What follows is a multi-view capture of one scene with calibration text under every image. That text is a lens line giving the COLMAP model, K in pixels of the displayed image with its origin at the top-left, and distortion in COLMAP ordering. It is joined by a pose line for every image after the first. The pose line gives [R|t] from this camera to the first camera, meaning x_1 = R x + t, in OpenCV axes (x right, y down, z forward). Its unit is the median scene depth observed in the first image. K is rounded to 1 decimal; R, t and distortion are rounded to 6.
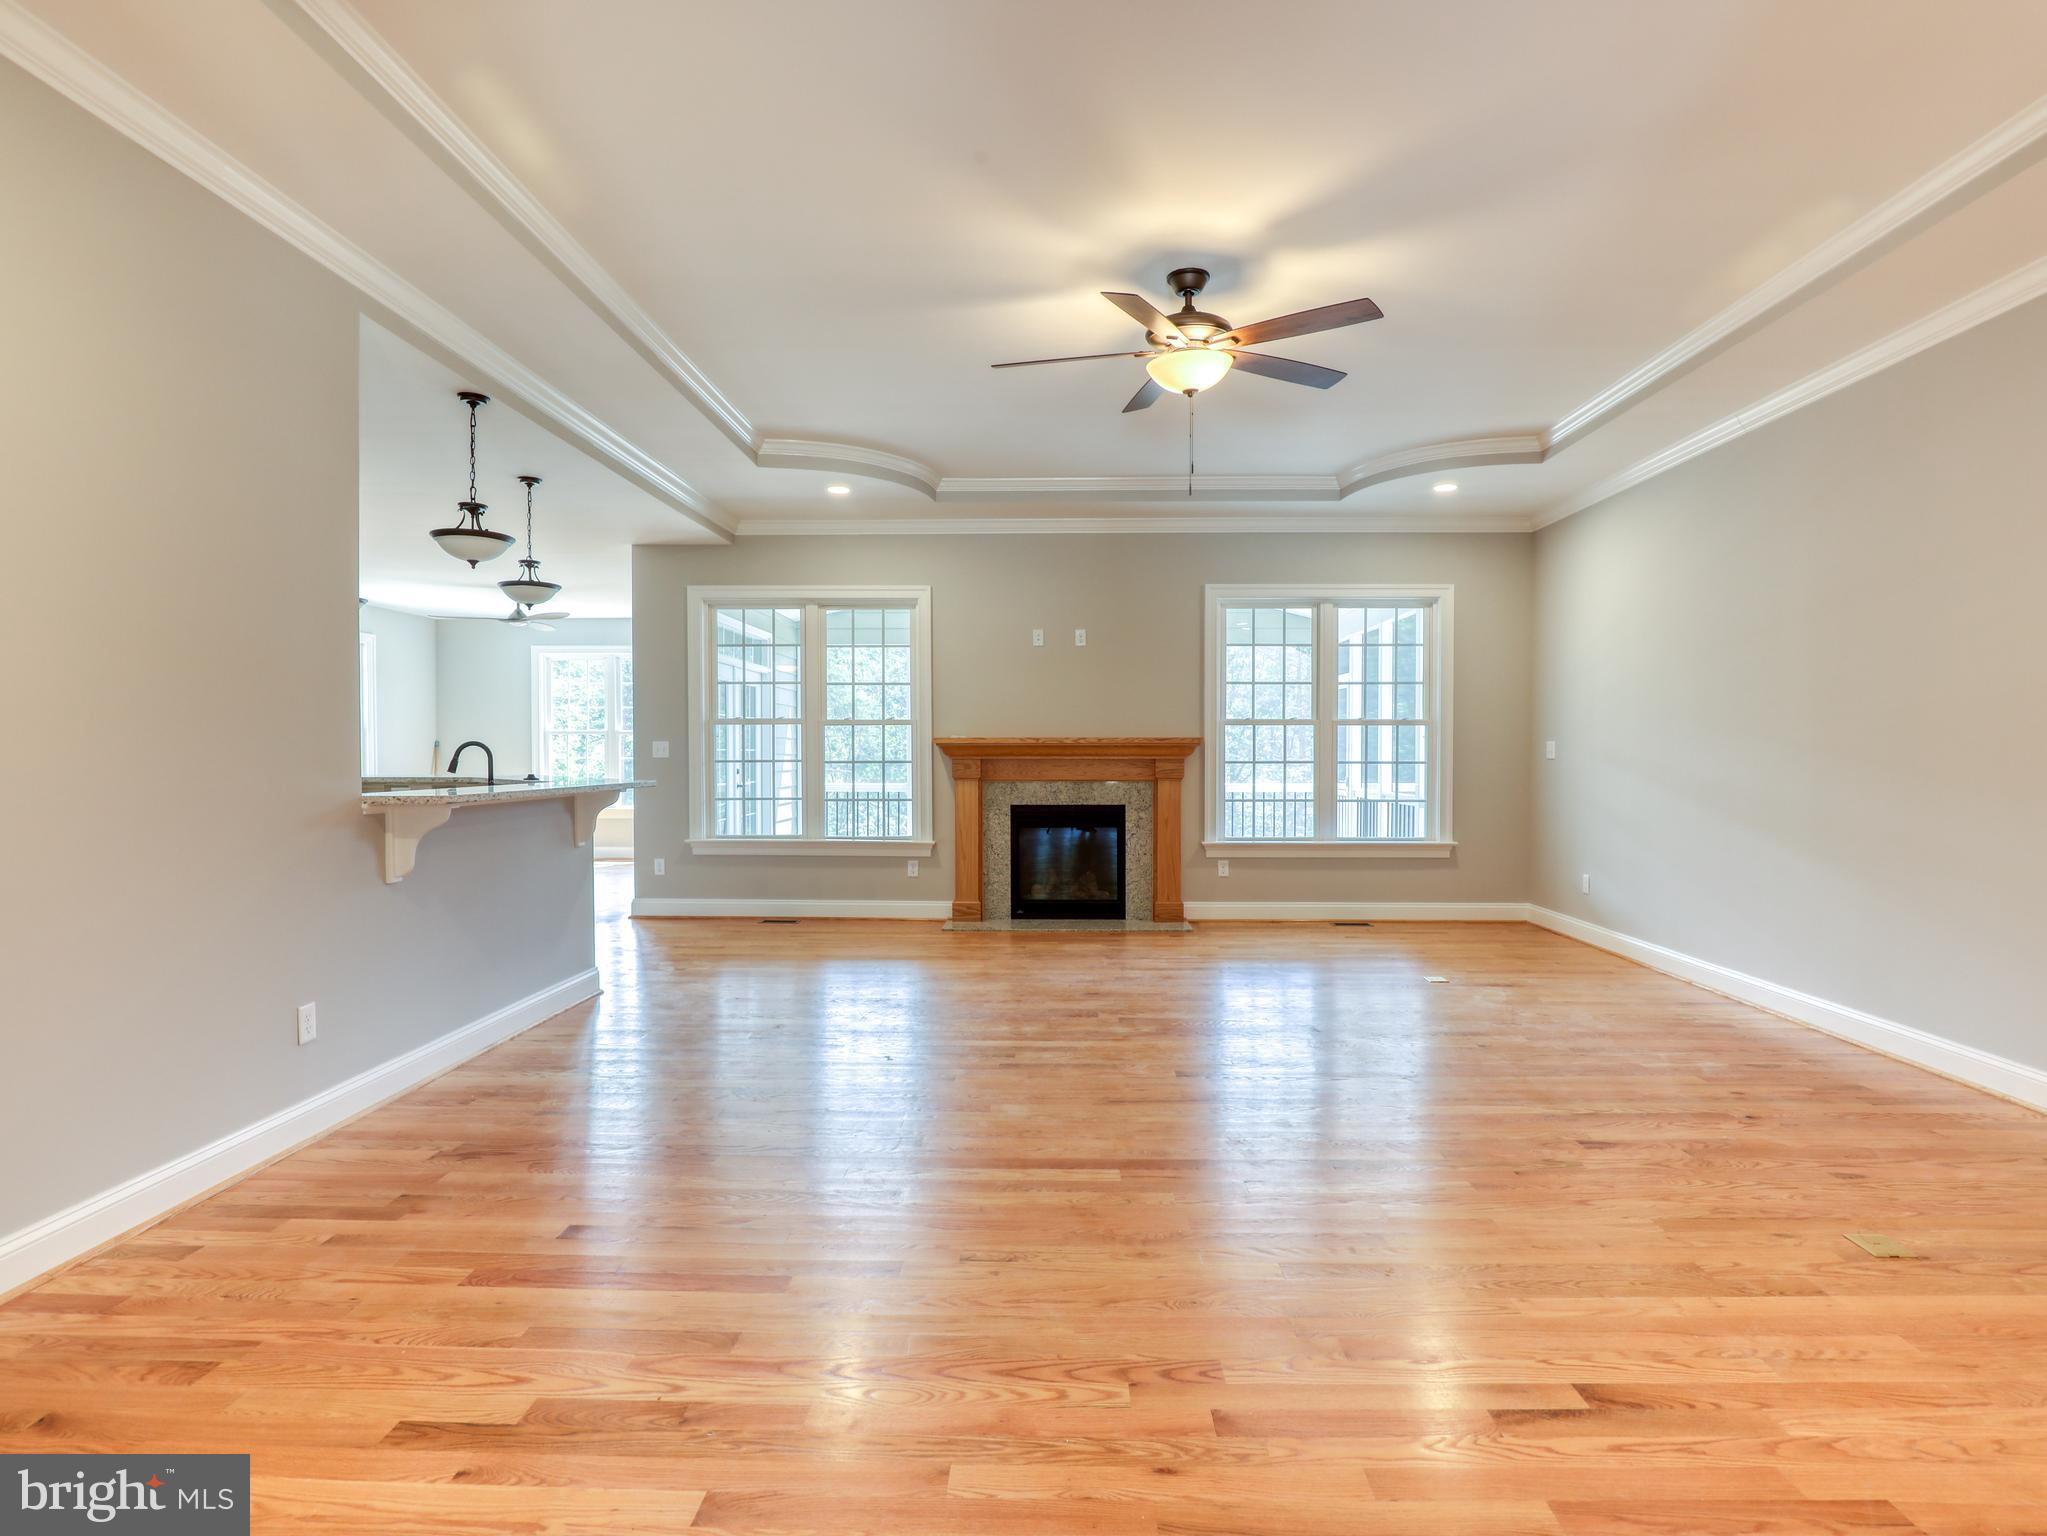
lens RADIAL K [[1064.1, 0, 1028.2], [0, 1064.1, 768.1], [0, 0, 1]] dist [-0.012383, 0.001034]
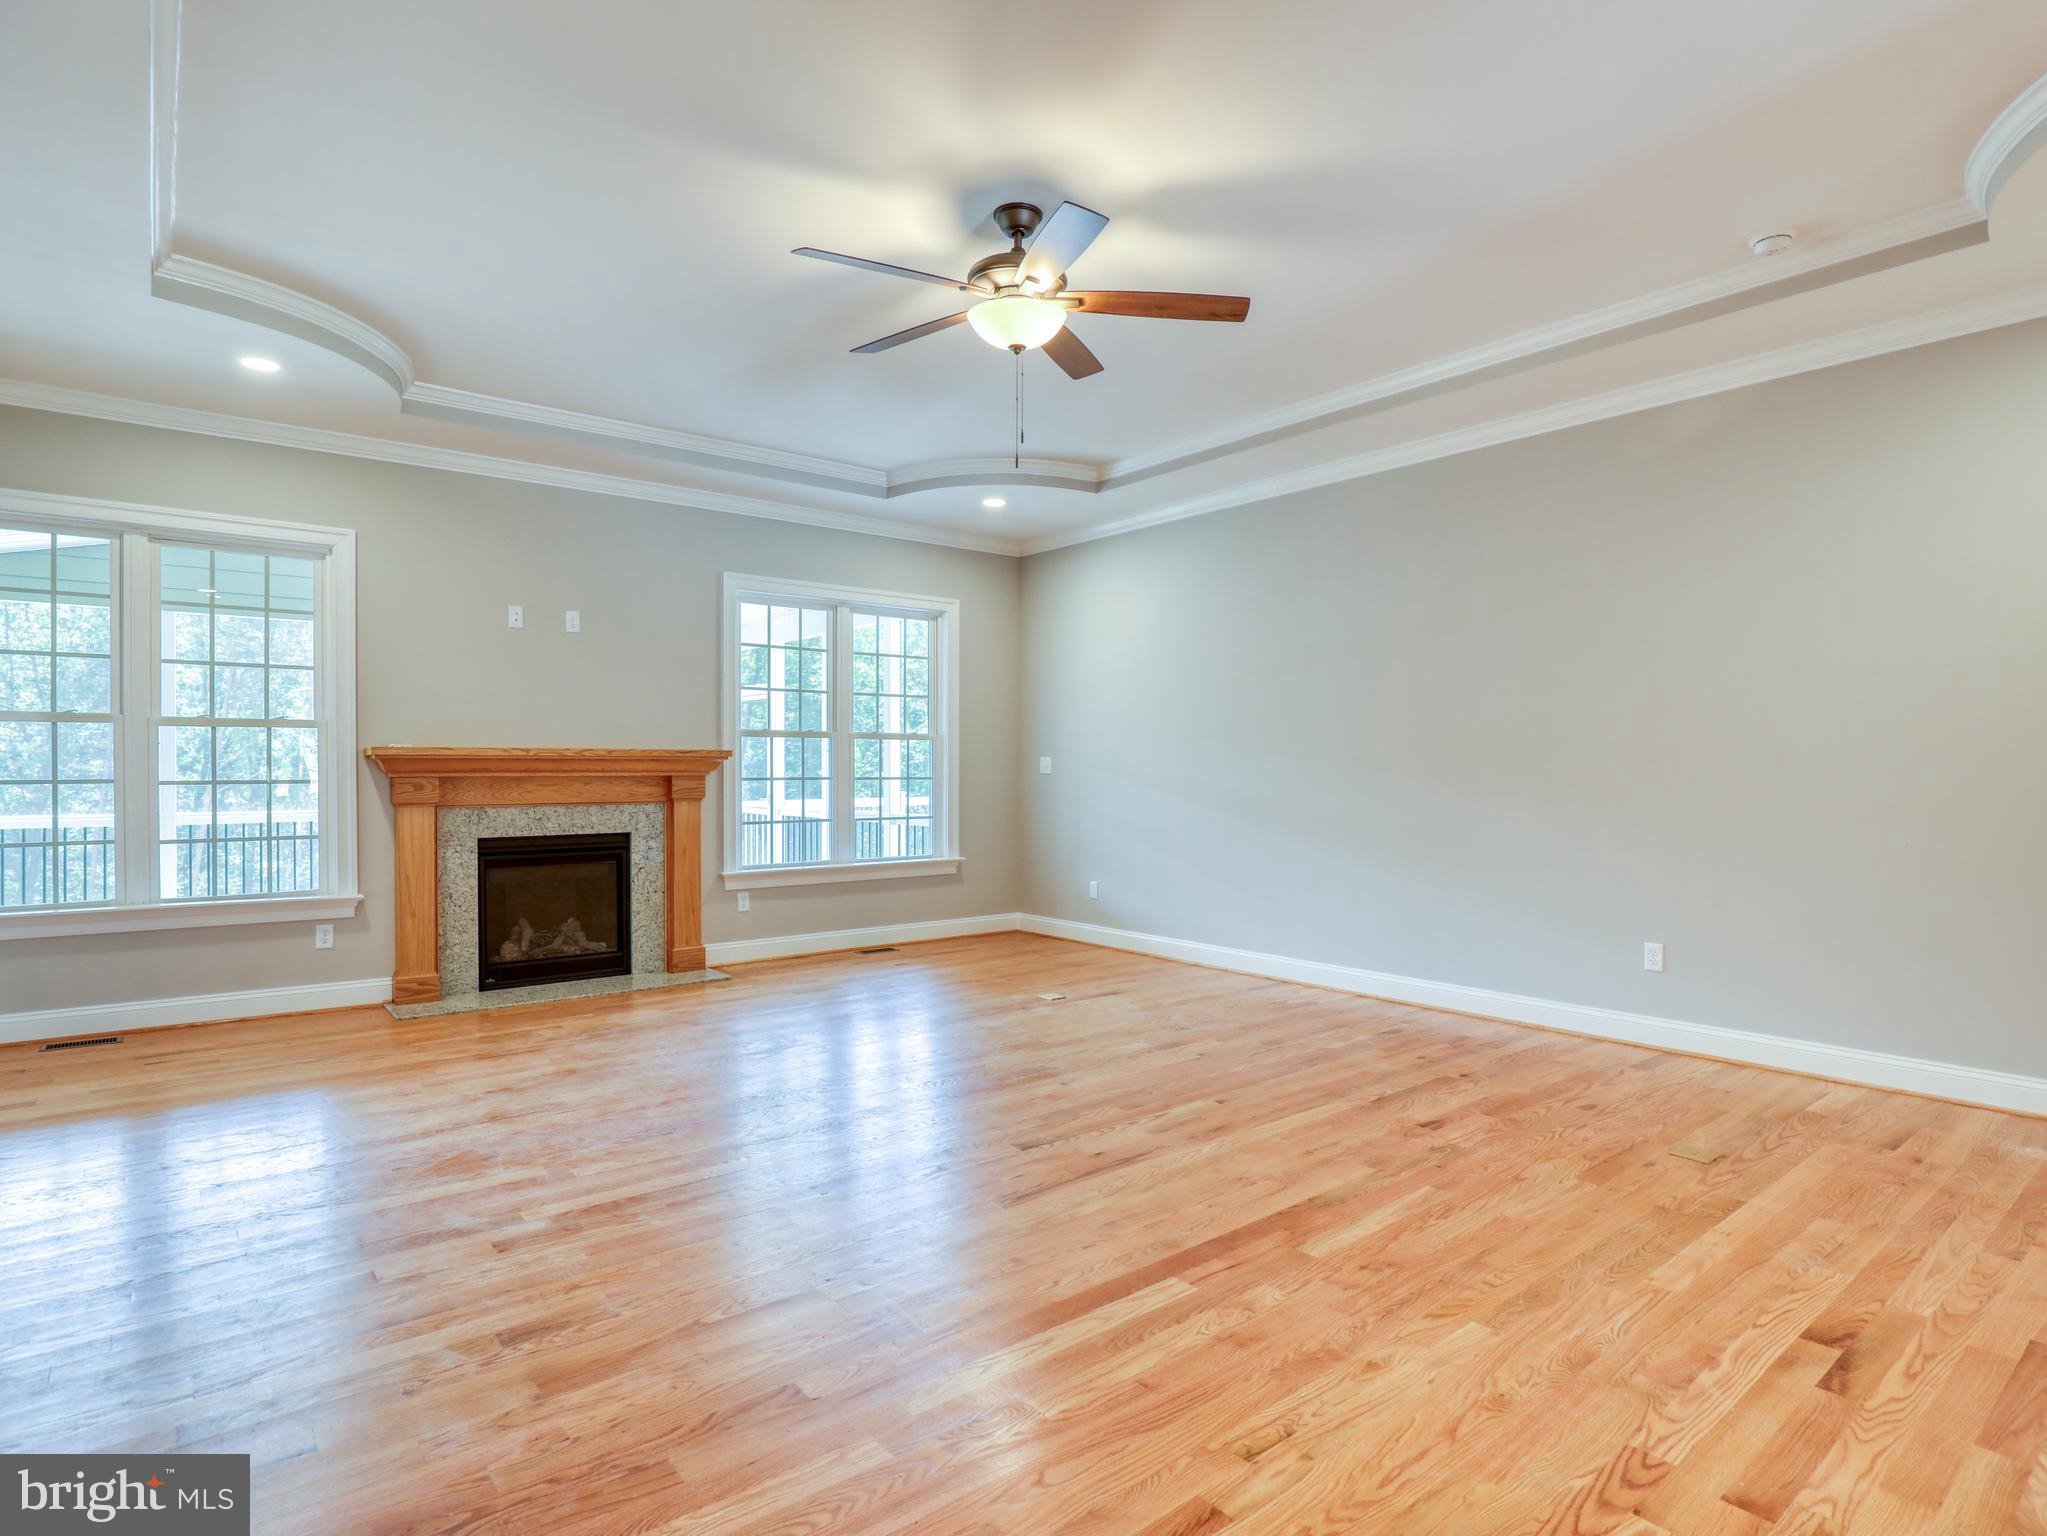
lens RADIAL K [[1101.0, 0, 1020.6], [0, 1101.0, 768.7], [0, 0, 1]] dist [-0.018630, -0.001803]
pose [[0.764990, 0.000067, 0.644042, -0.221667], [0.009344, 0.999894, -0.011203, -0.001799], [-0.643974, 0.014588, 0.764908, 0.171599]]
